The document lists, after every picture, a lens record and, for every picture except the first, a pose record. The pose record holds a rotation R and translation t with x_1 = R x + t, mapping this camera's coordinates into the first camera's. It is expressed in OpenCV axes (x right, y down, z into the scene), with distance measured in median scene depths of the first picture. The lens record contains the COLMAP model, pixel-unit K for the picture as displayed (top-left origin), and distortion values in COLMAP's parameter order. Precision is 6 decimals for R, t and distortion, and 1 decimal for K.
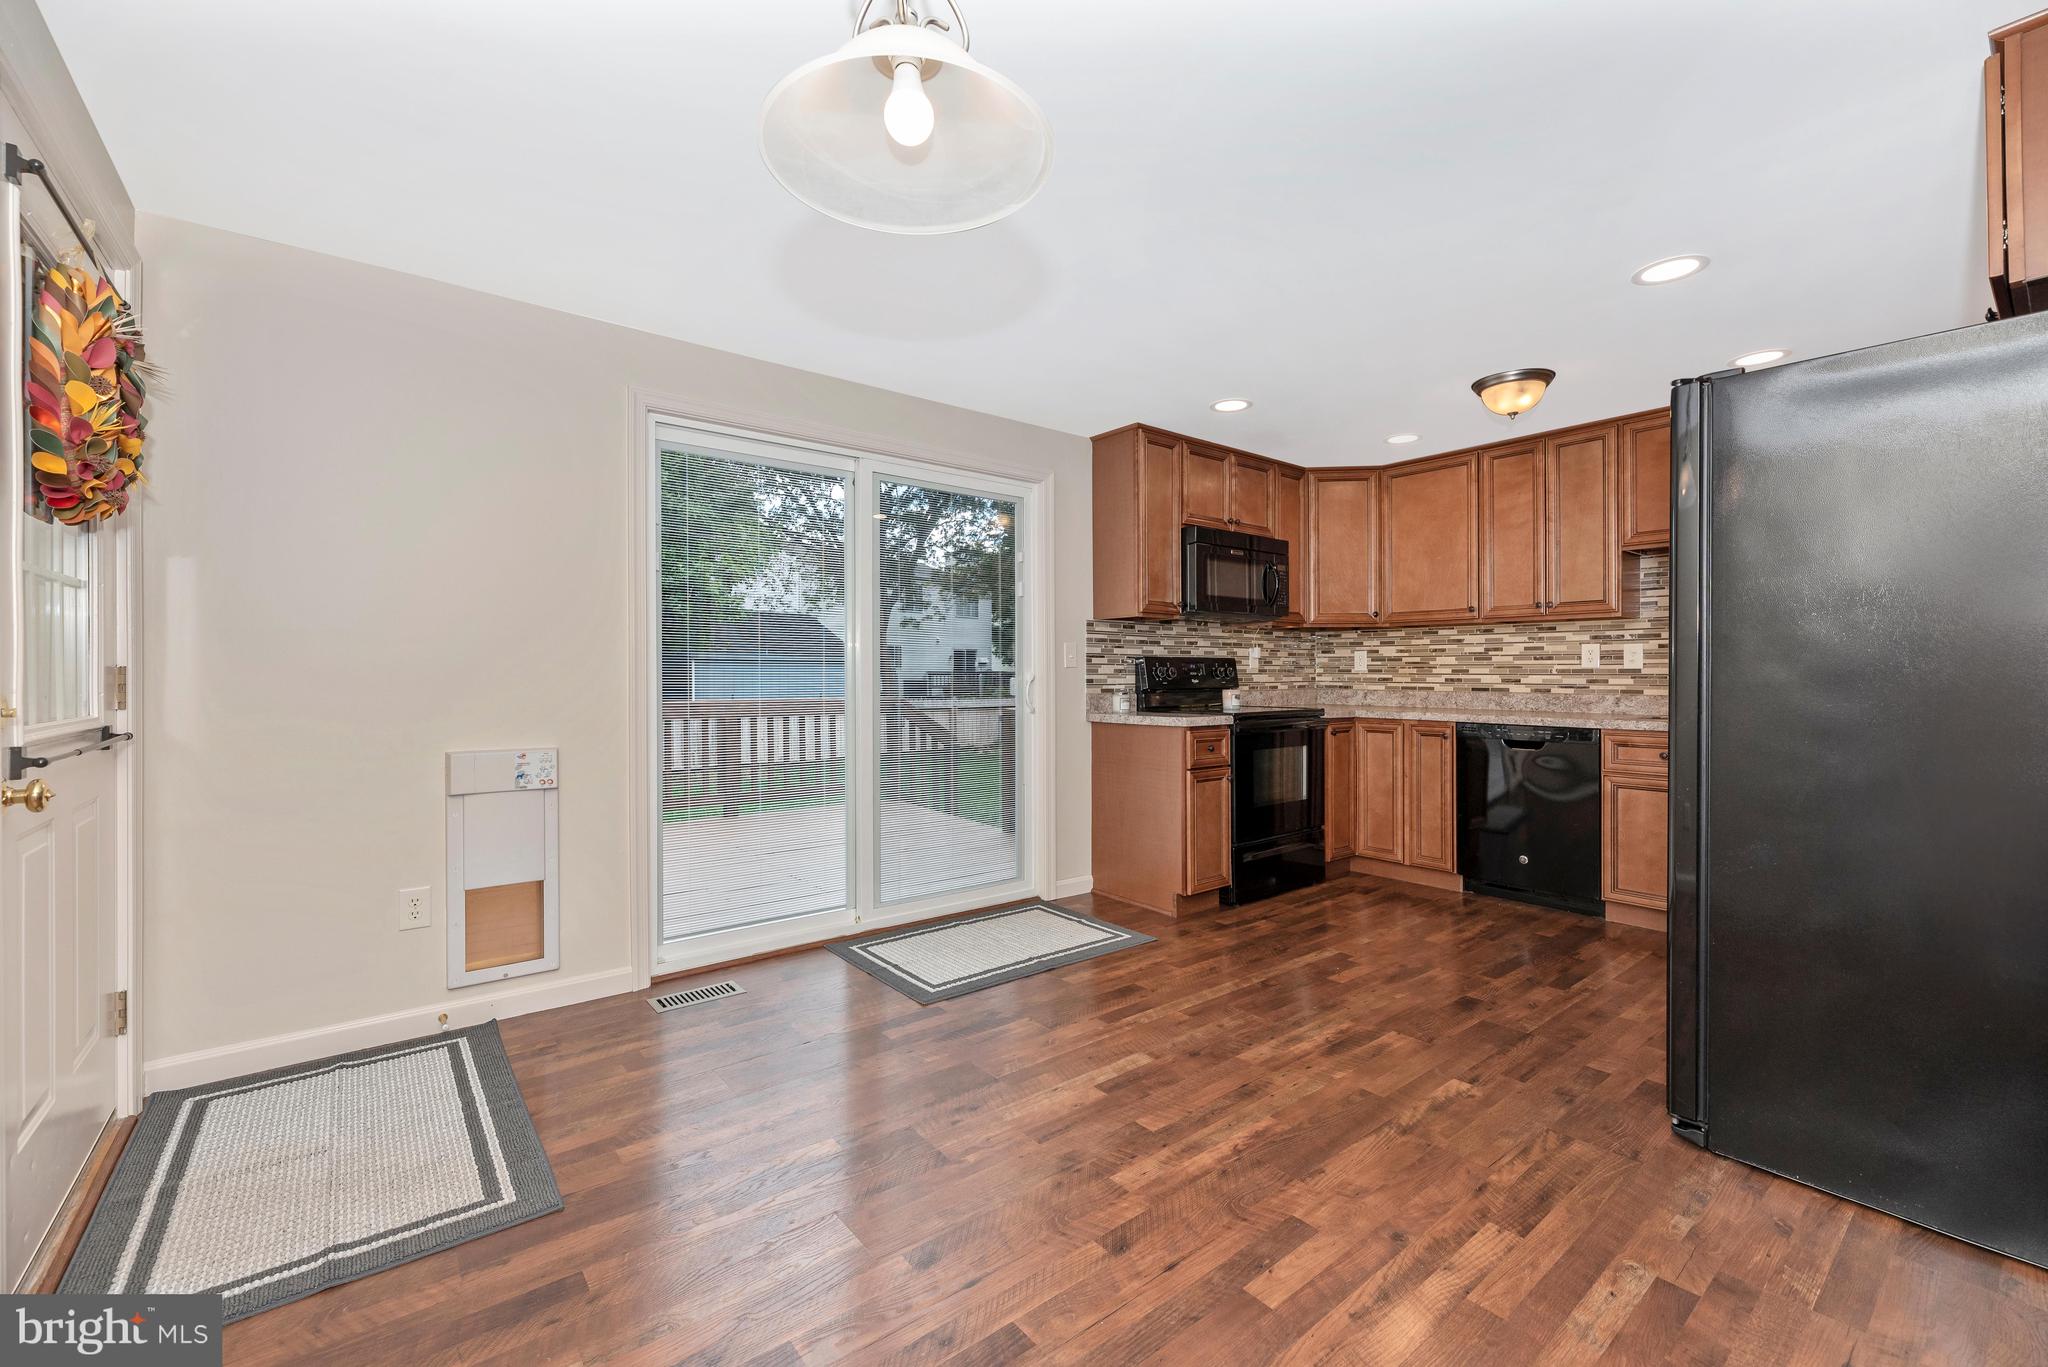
lens RADIAL K [[844.7, 0, 1017.2], [0, 844.7, 682.0], [0, 0, 1]] dist [-0.000158, -0.000586]
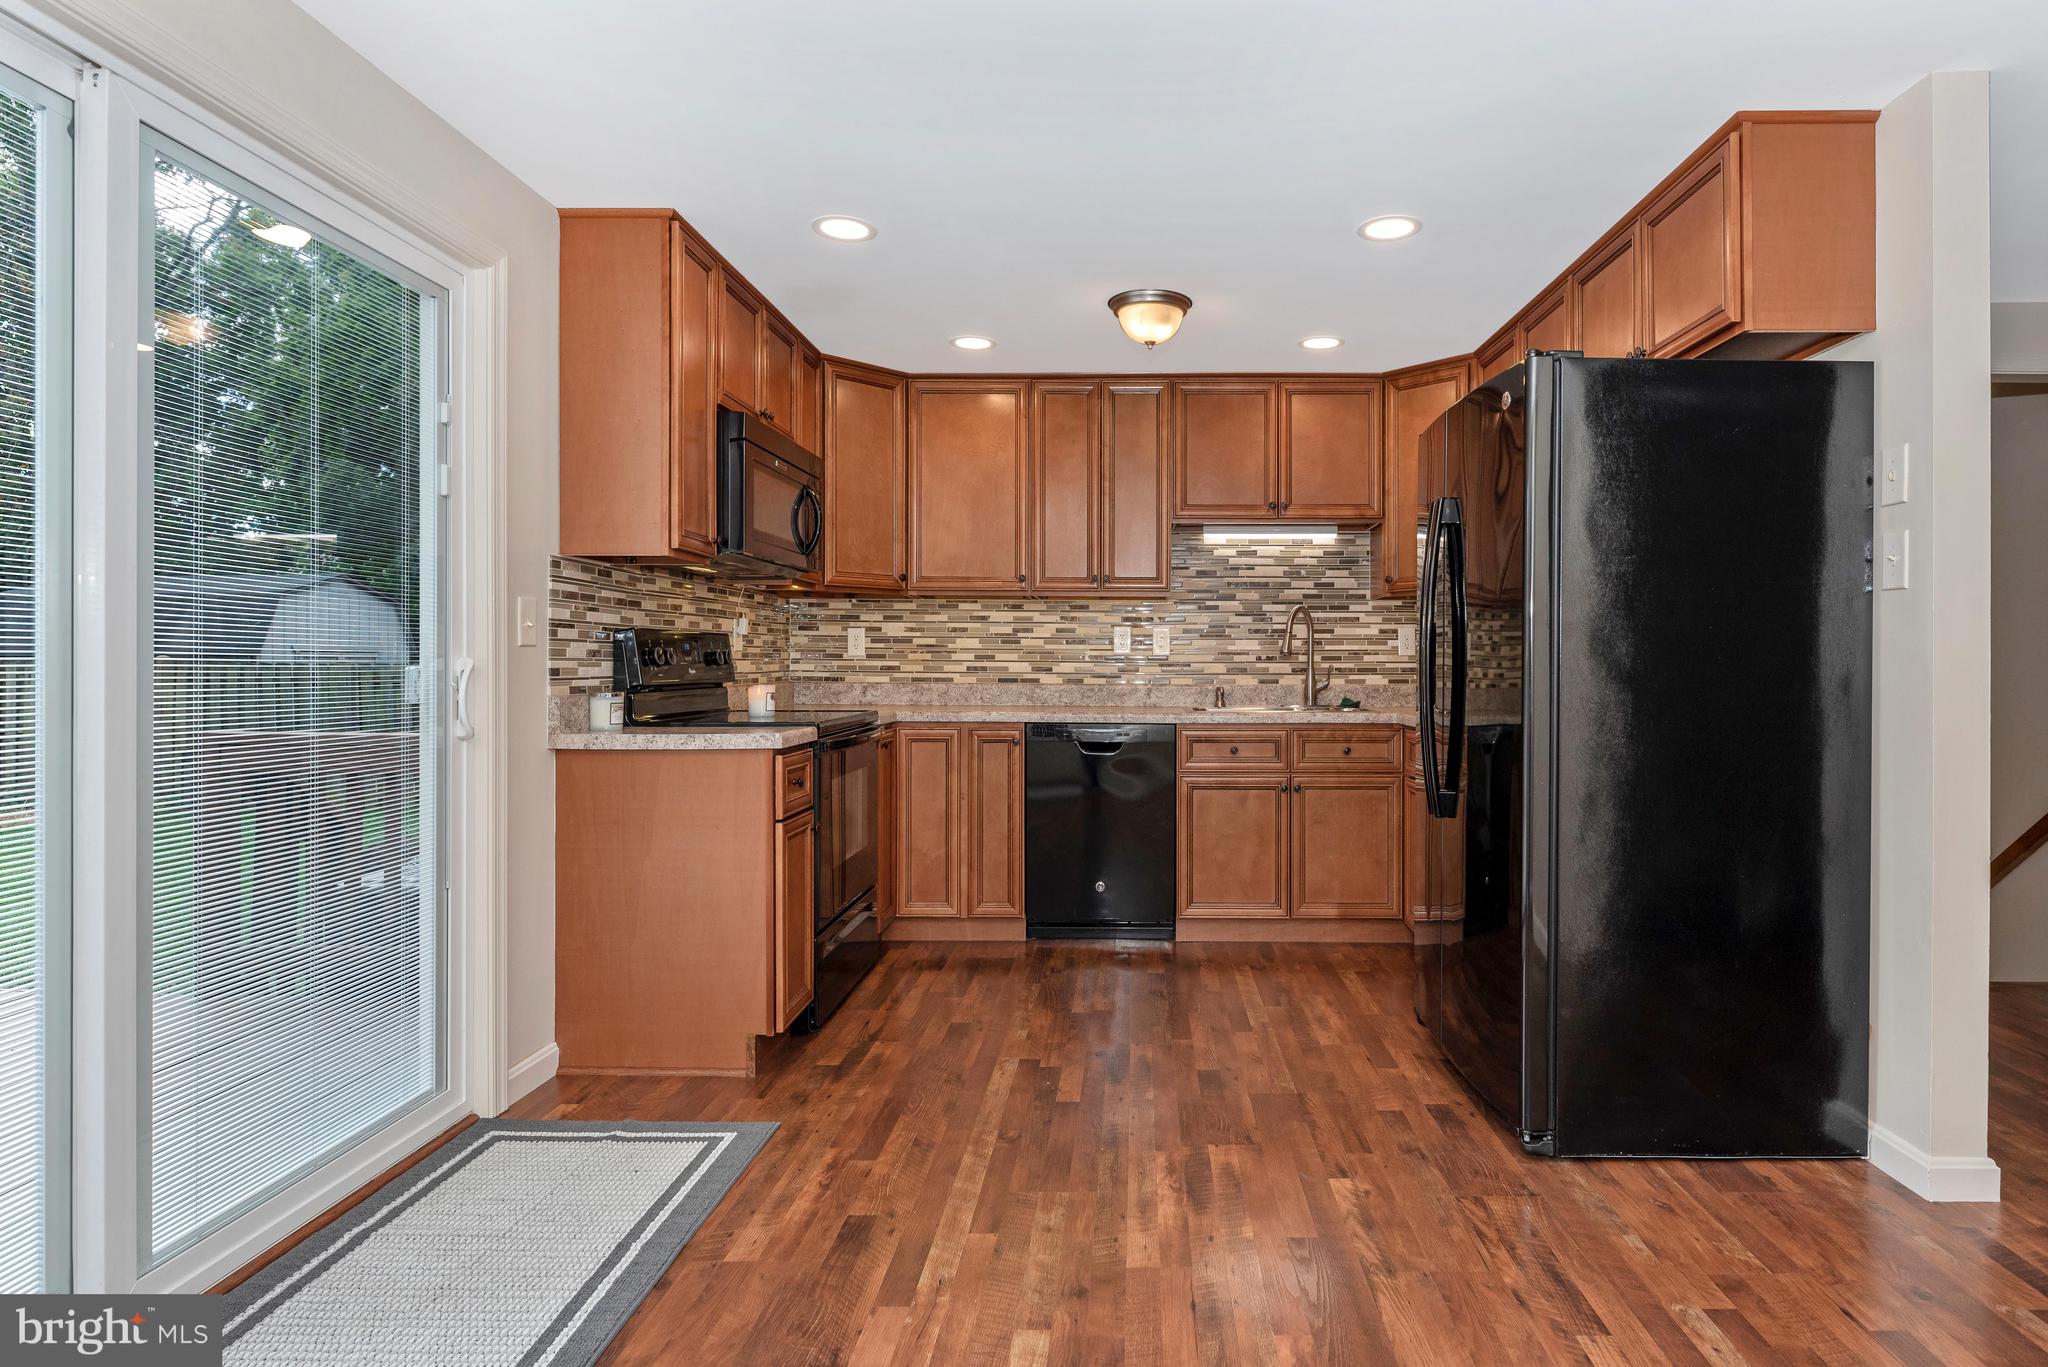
lens RADIAL K [[1129.7, 0, 1122.6], [0, 1129.7, 665.4], [0, 0, 1]] dist [-0.005560, -0.000735]
pose [[0.618567, 0.000257, 0.785732, -0.246336], [0.002716, 0.999993, -0.002465, -0.002644], [-0.785727, 0.003659, 0.618562, 0.290828]]
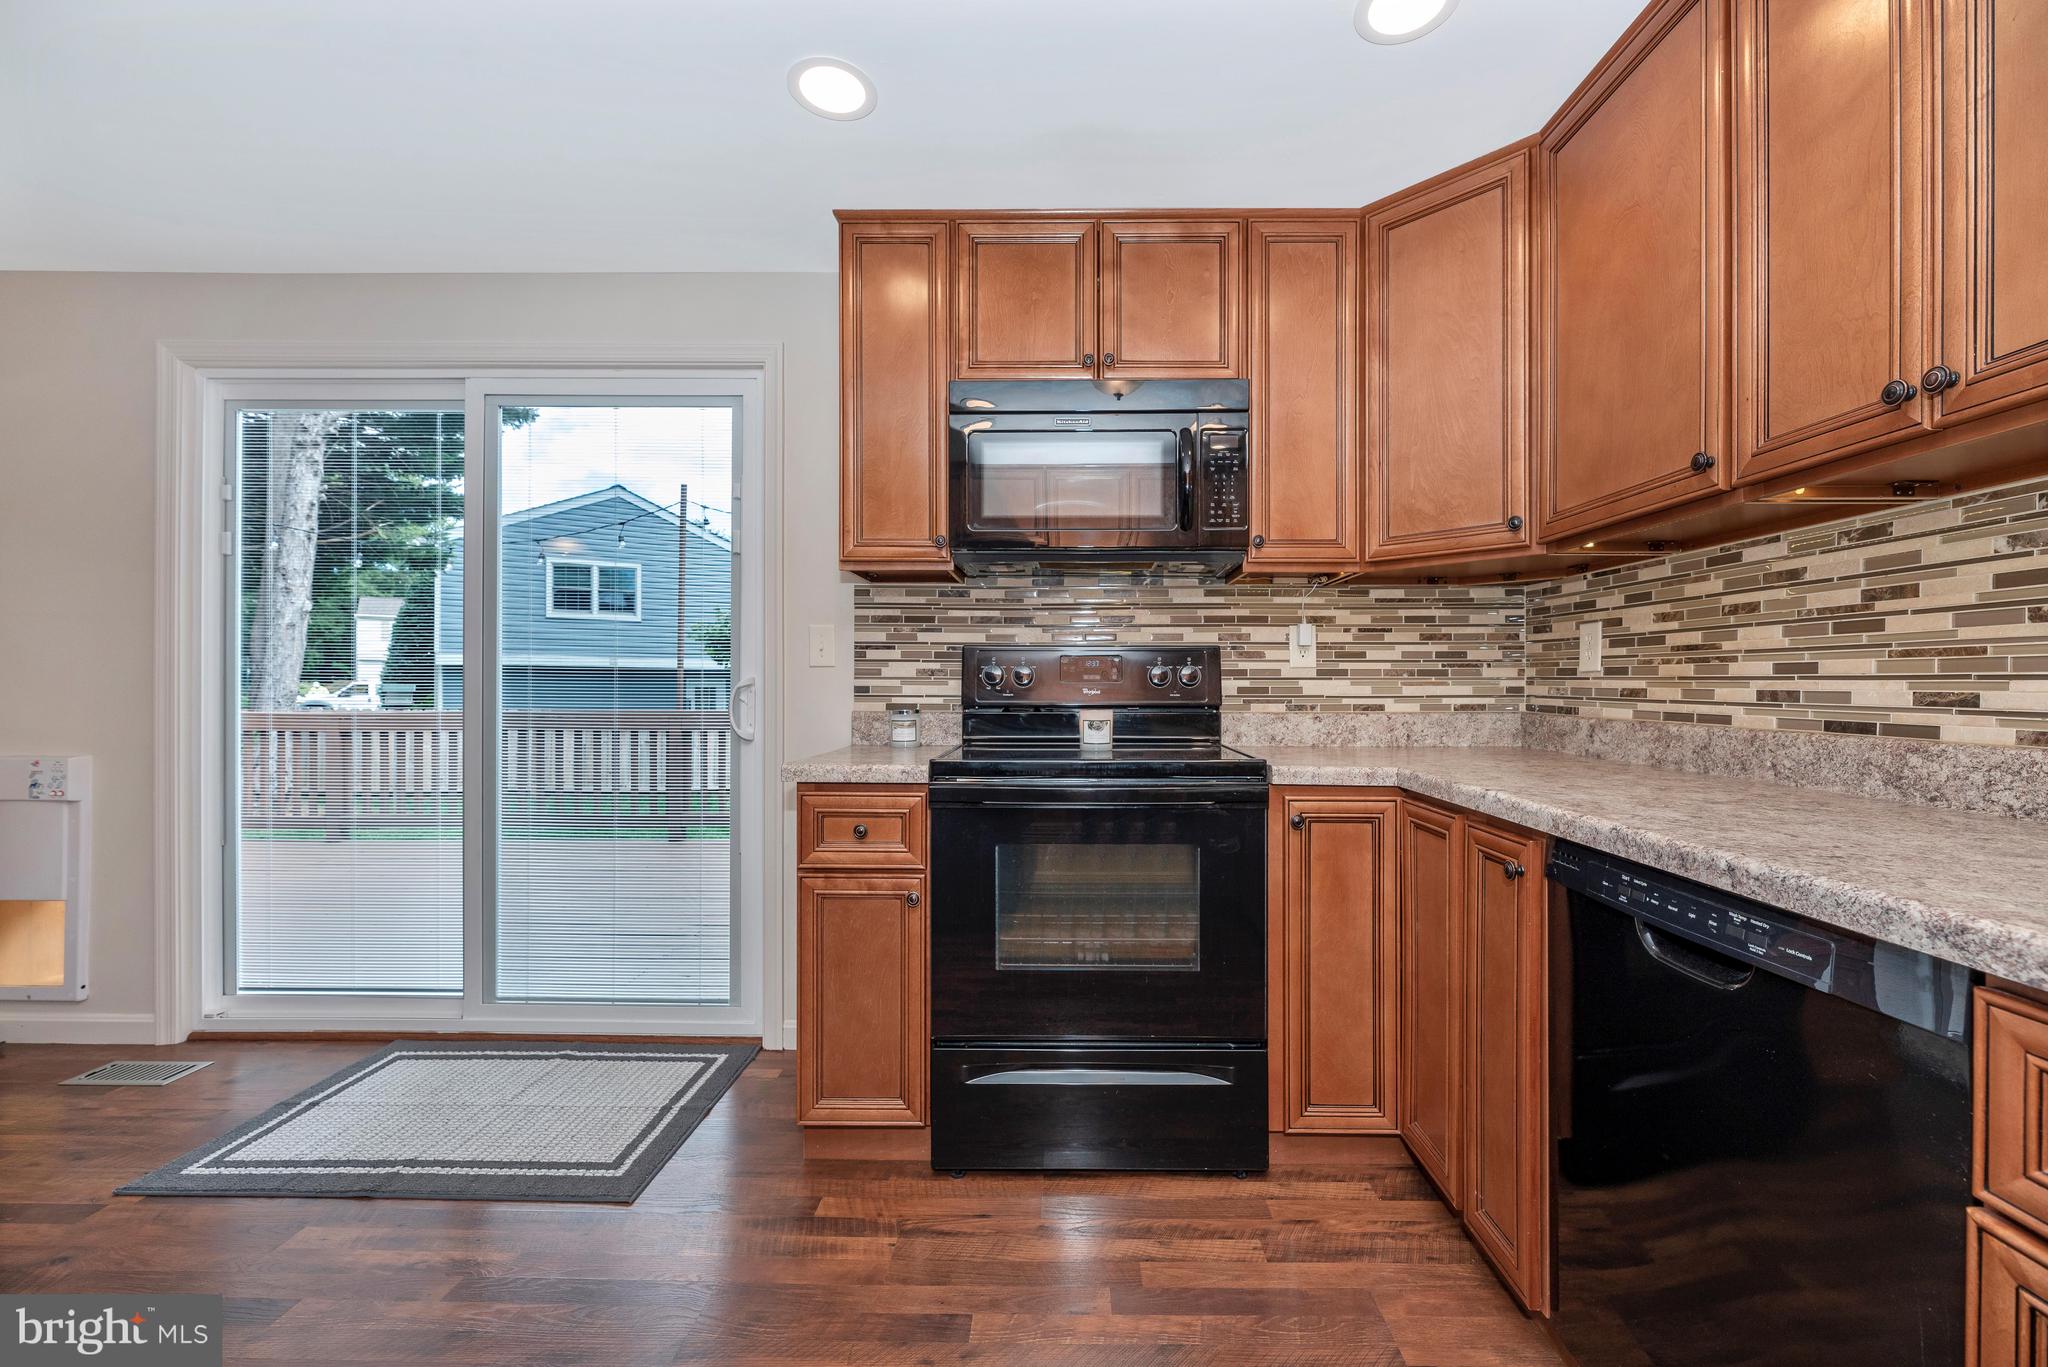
lens RADIAL K [[818.0, 0, 1172.1], [0, 818.0, 693.4], [0, 0, 1]] dist [-0.003105, -0.000236]
pose [[0.783721, 0.009351, -0.621043, 0.606341], [-0.008839, 0.999953, 0.003902, -0.002690], [0.621051, 0.002431, 0.783767, 0.691595]]
